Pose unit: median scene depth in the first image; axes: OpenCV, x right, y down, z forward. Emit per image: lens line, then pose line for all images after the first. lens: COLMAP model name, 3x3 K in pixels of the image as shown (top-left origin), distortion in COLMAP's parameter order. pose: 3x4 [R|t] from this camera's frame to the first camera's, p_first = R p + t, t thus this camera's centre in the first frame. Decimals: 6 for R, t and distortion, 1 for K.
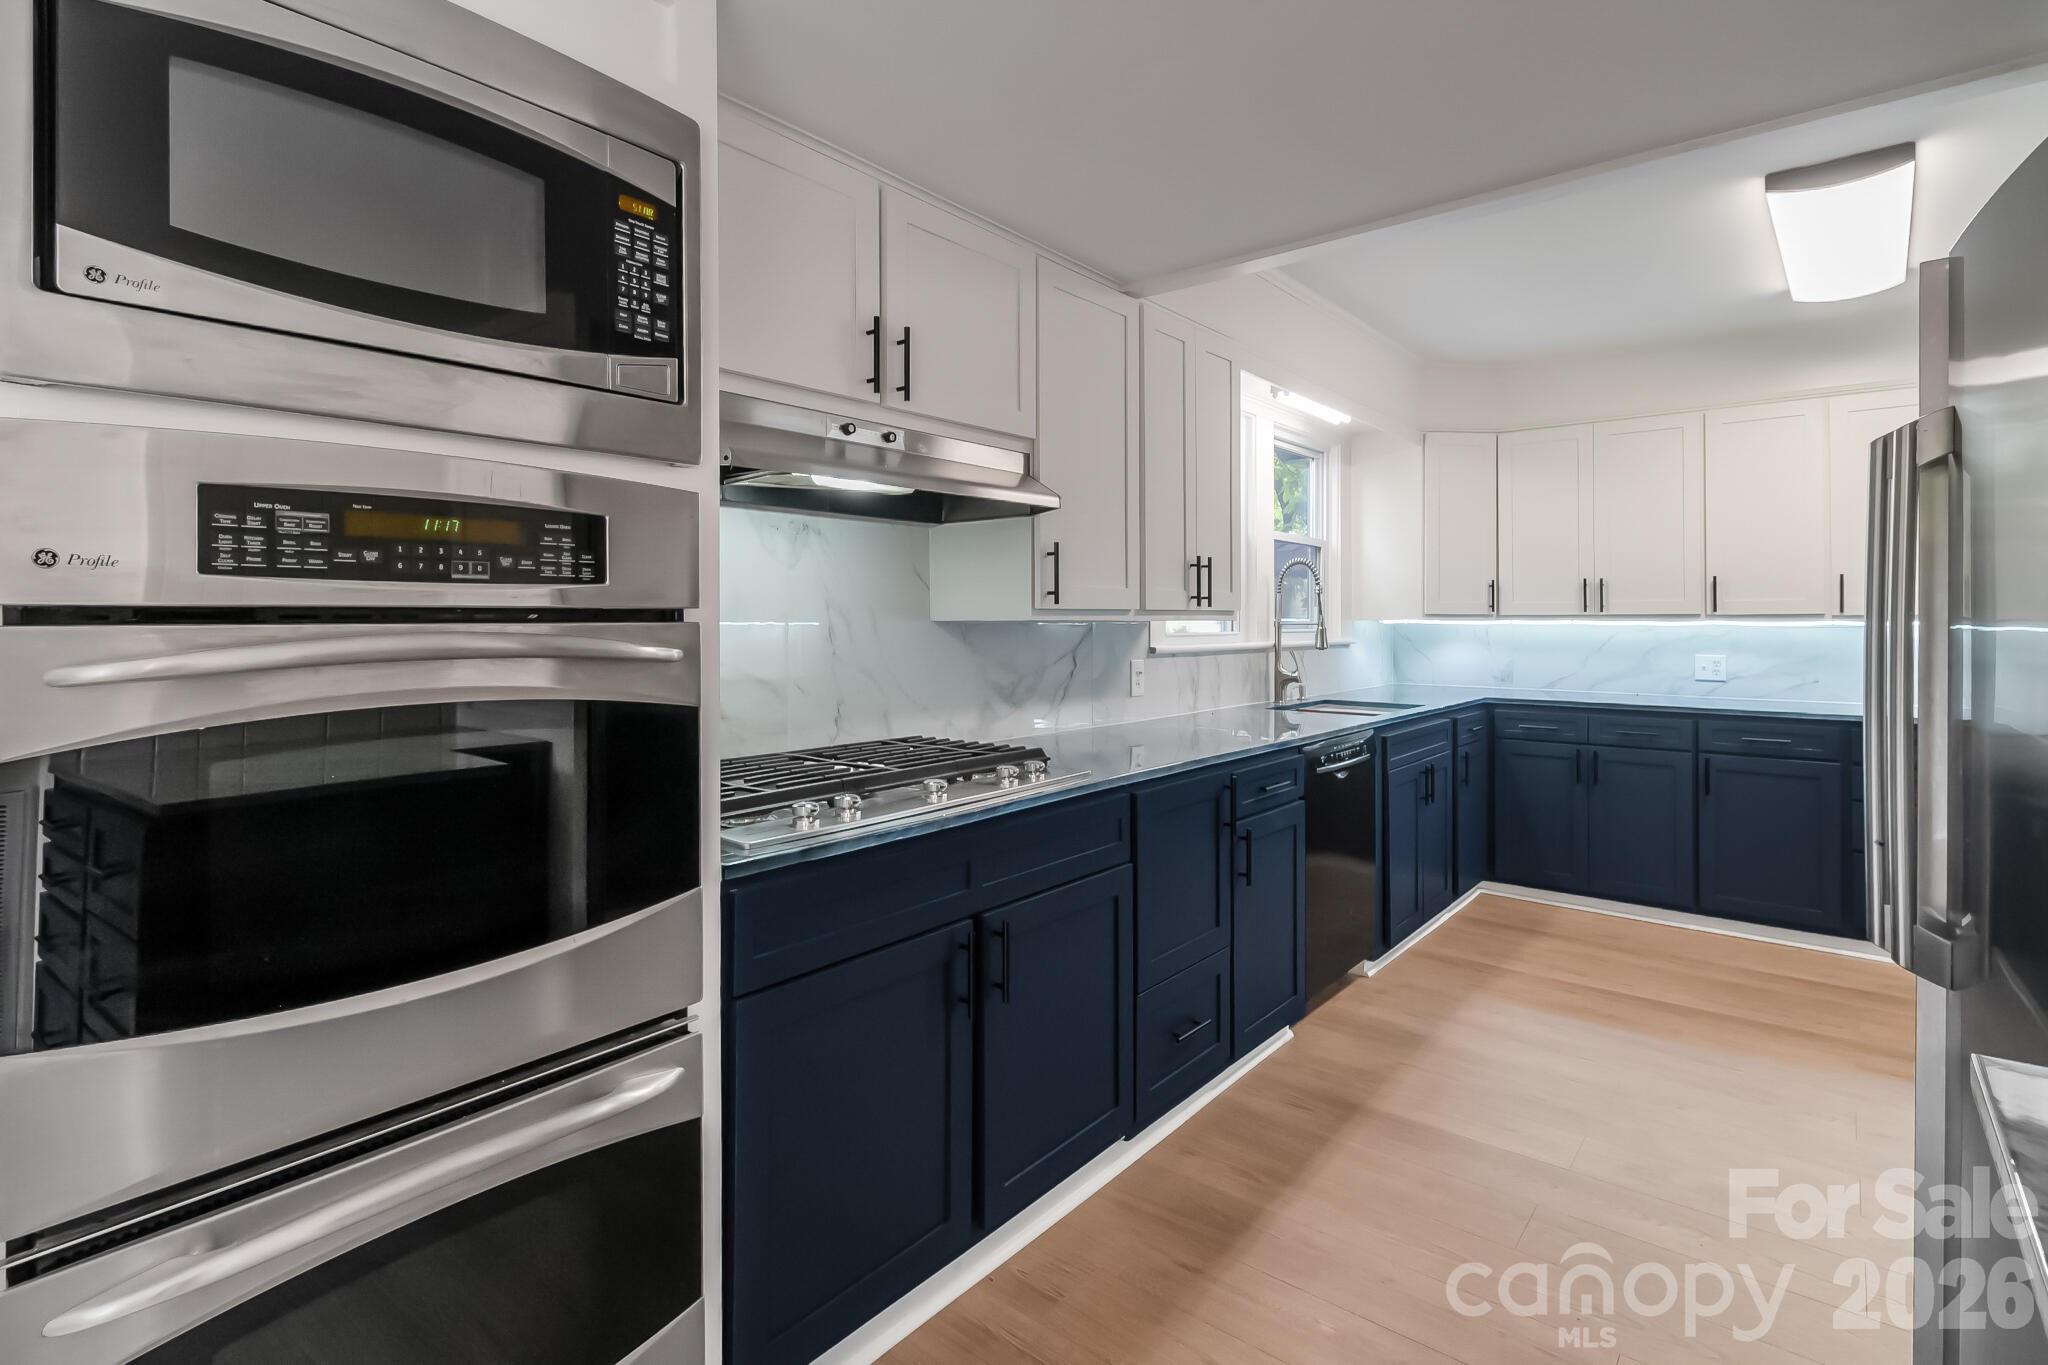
lens RADIAL K [[1002.8, 0, 1020.5], [0, 1002.8, 610.4], [0, 0, 1]] dist [0.001567, 0.000372]
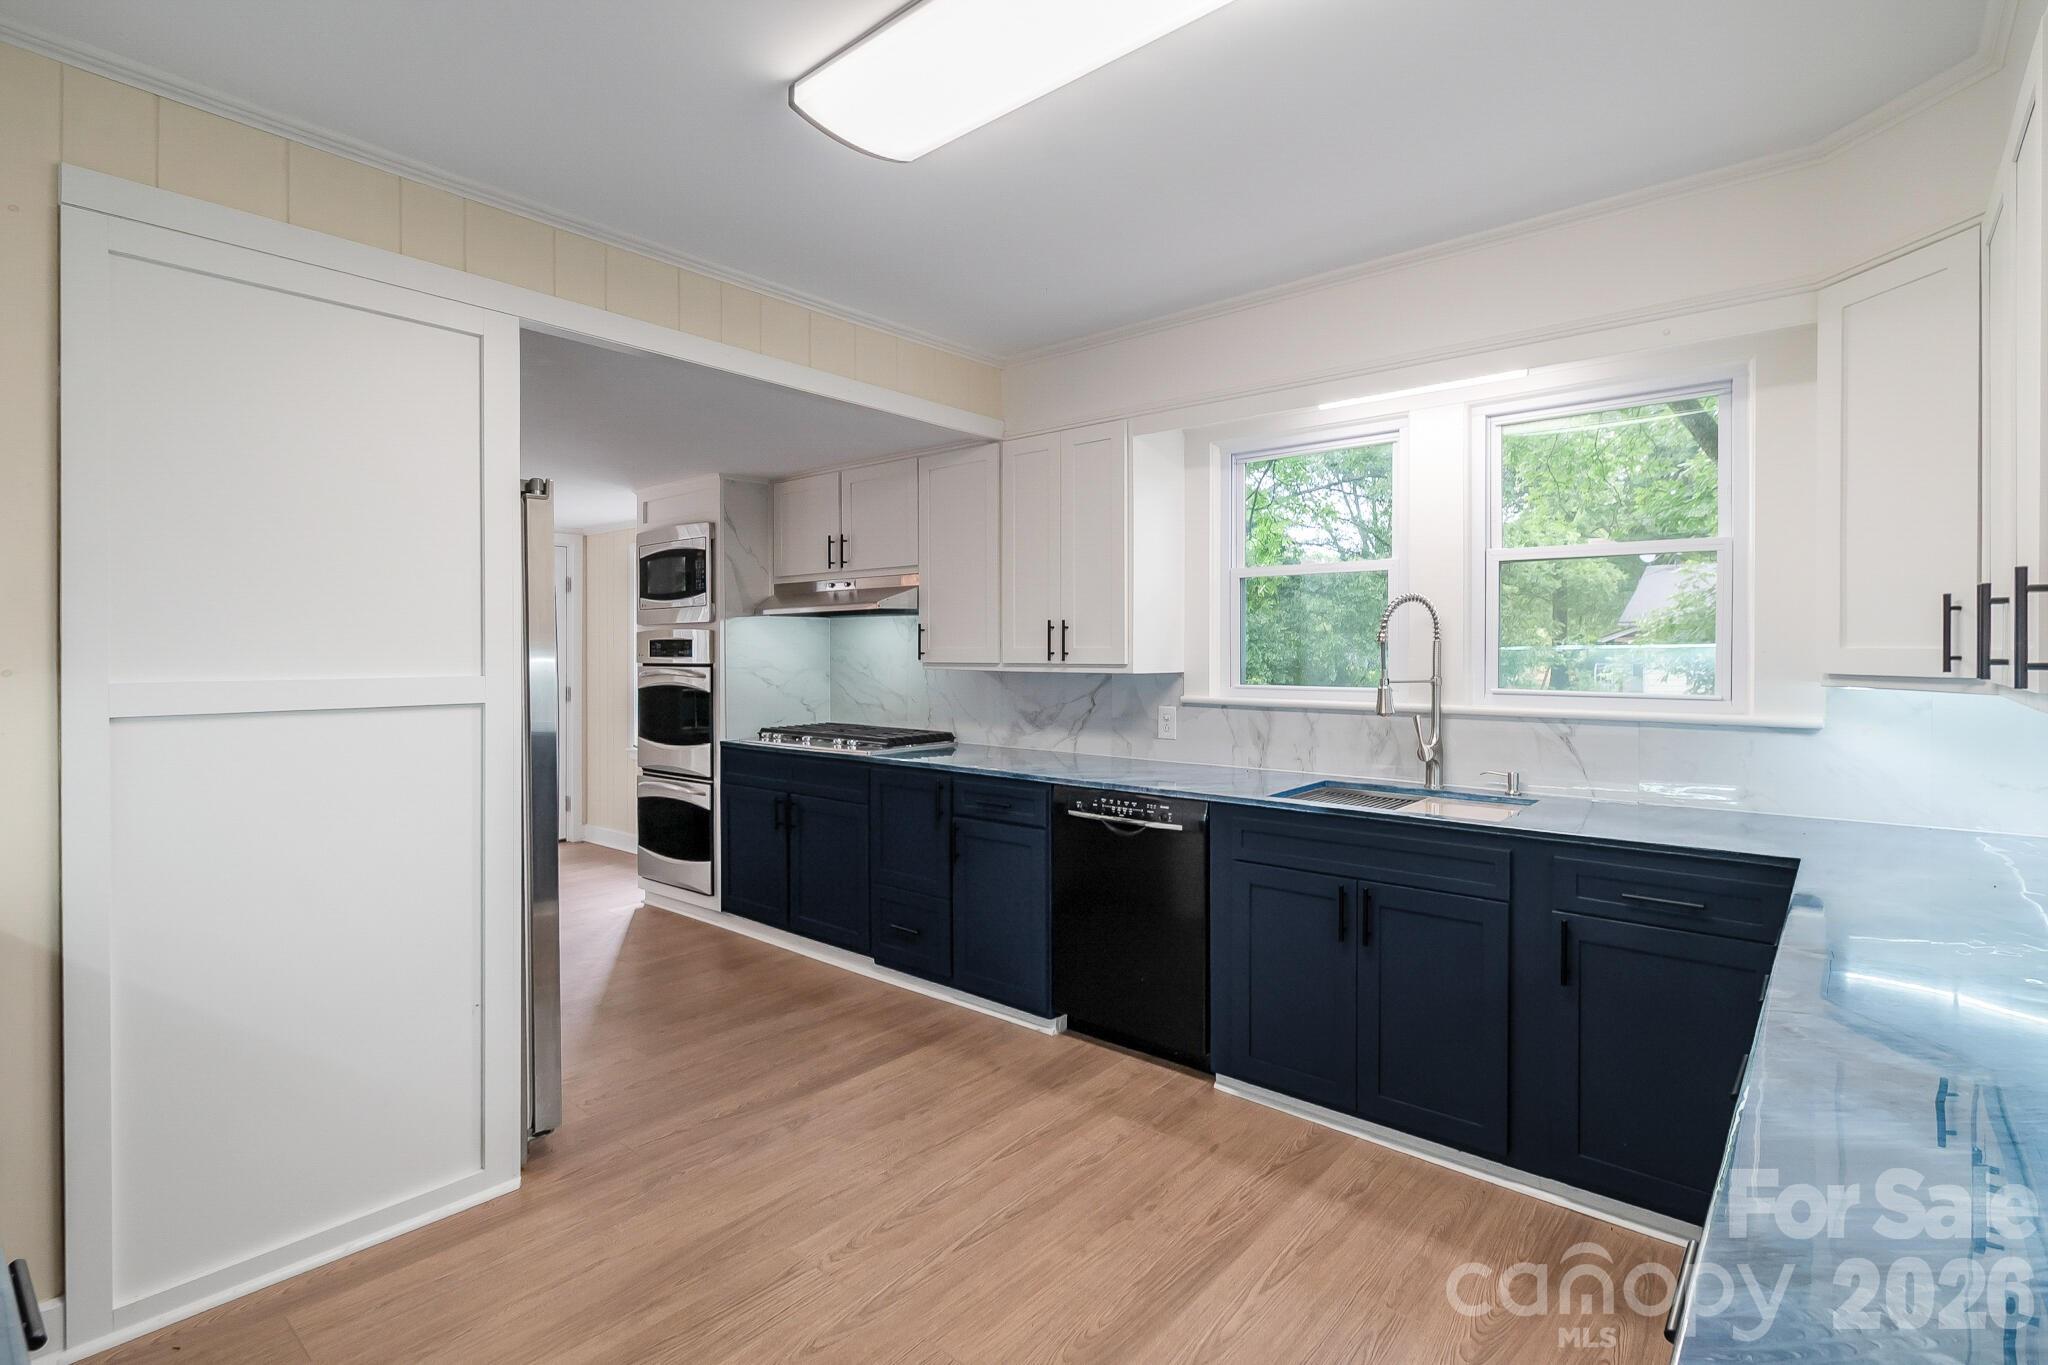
lens RADIAL K [[966.4, 0, 1018.8], [0, 966.4, 654.9], [0, 0, 1]] dist [-0.000404, 0.000022]
pose [[-0.025876, 0.006385, -0.999645, 1.511010], [0.009711, 0.999934, 0.006135, -0.020823], [0.999618, -0.009549, -0.025936, 1.090498]]
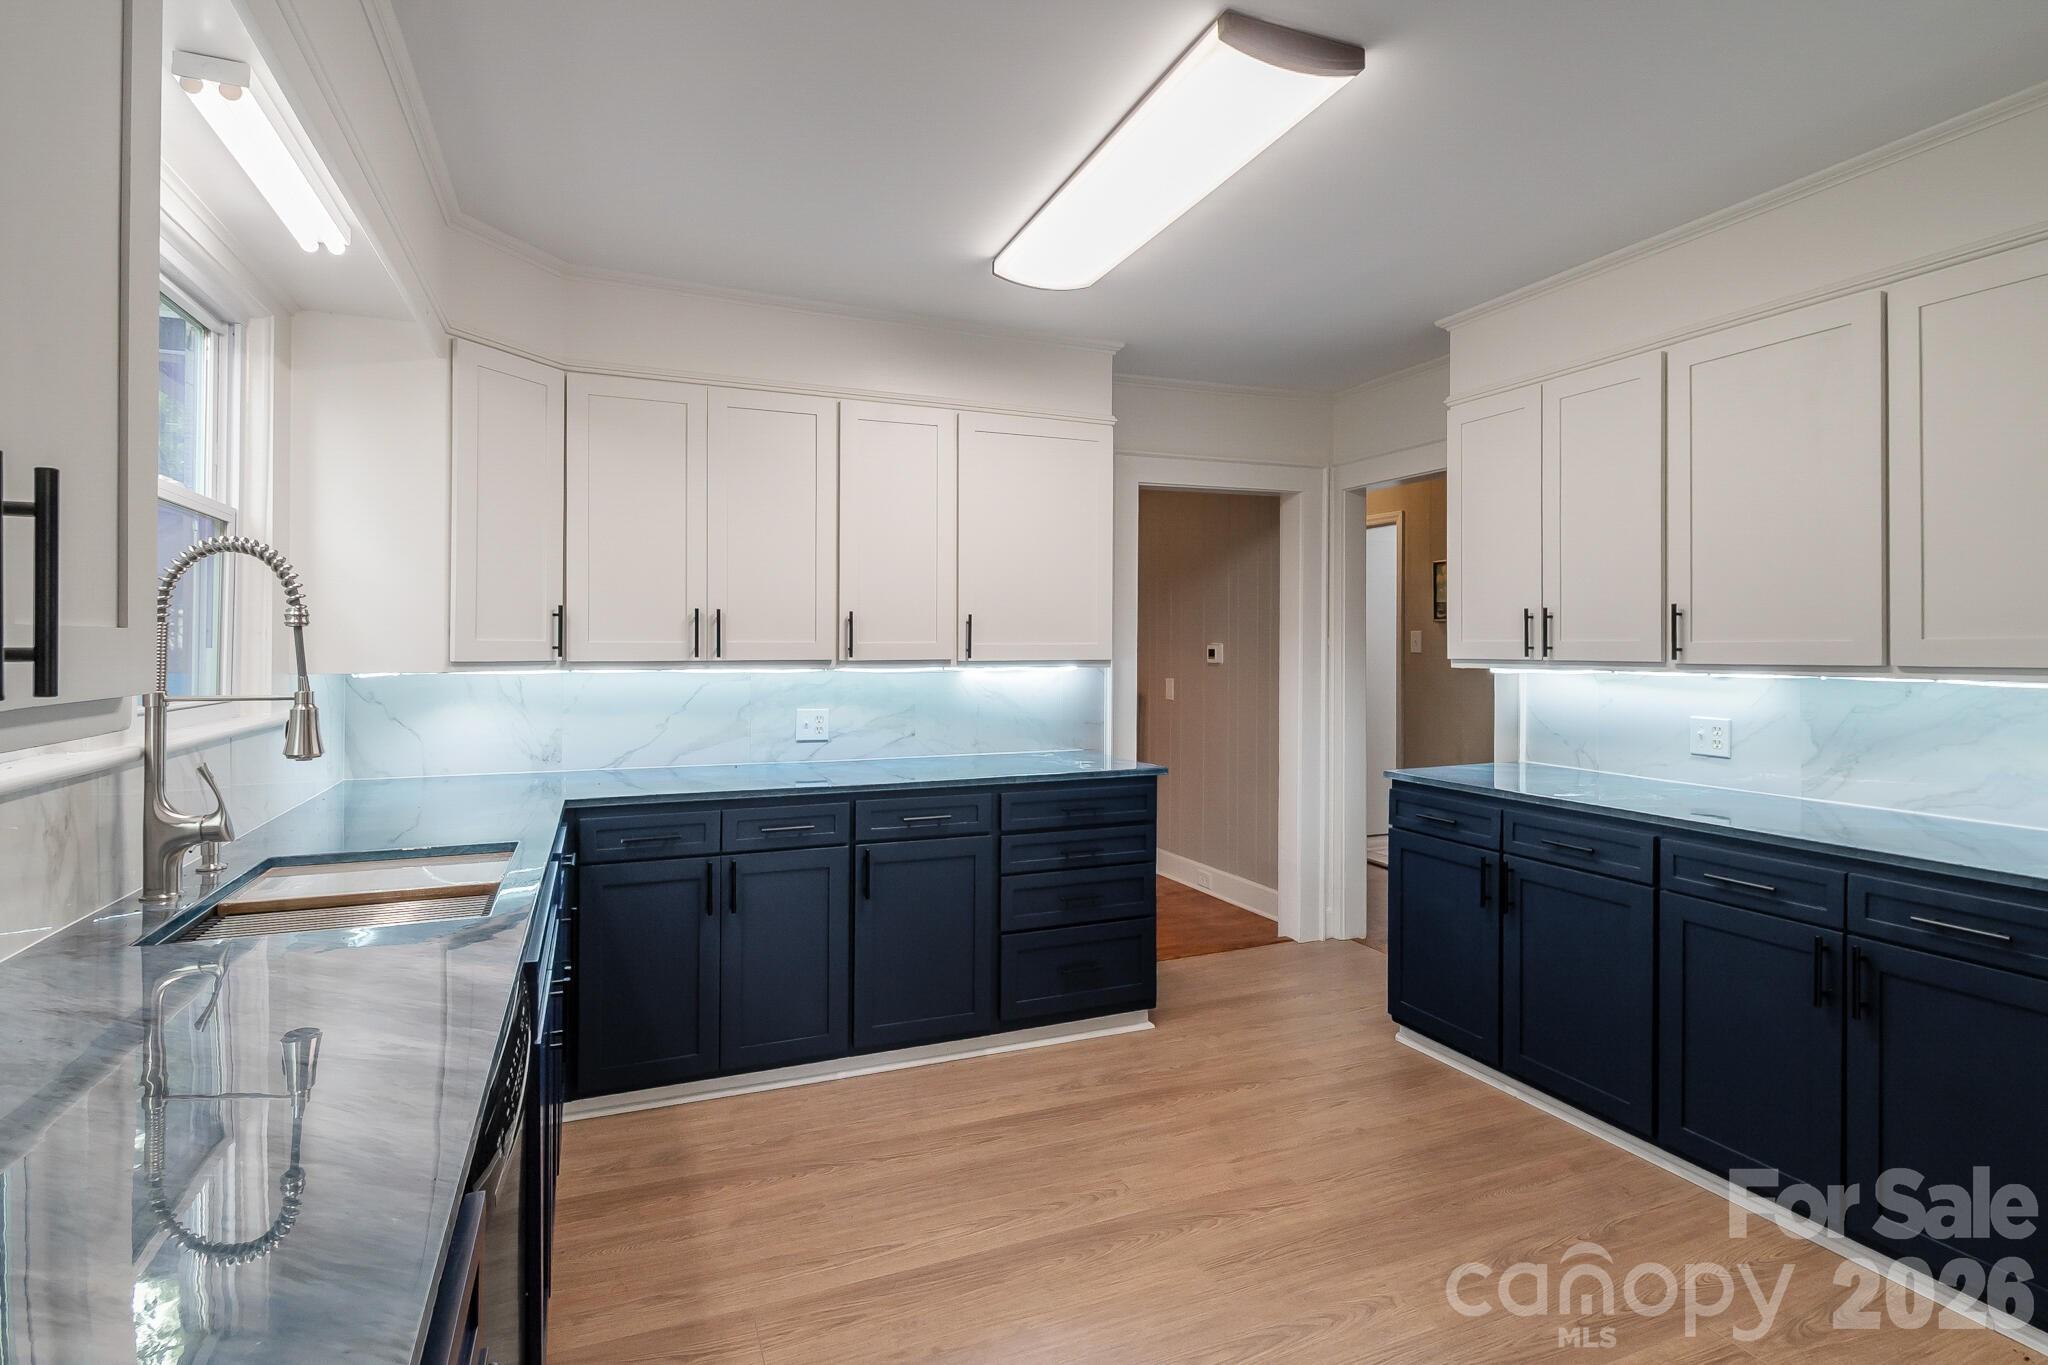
lens RADIAL K [[990.3, 0, 1026.7], [0, 990.3, 641.9], [0, 0, 1]] dist [0.002655, 0.000381]
pose [[0.465103, 0.003171, 0.885251, 0.107865], [-0.008518, 0.999963, 0.000893, -0.018519], [-0.885215, -0.007956, 0.465113, 0.791994]]
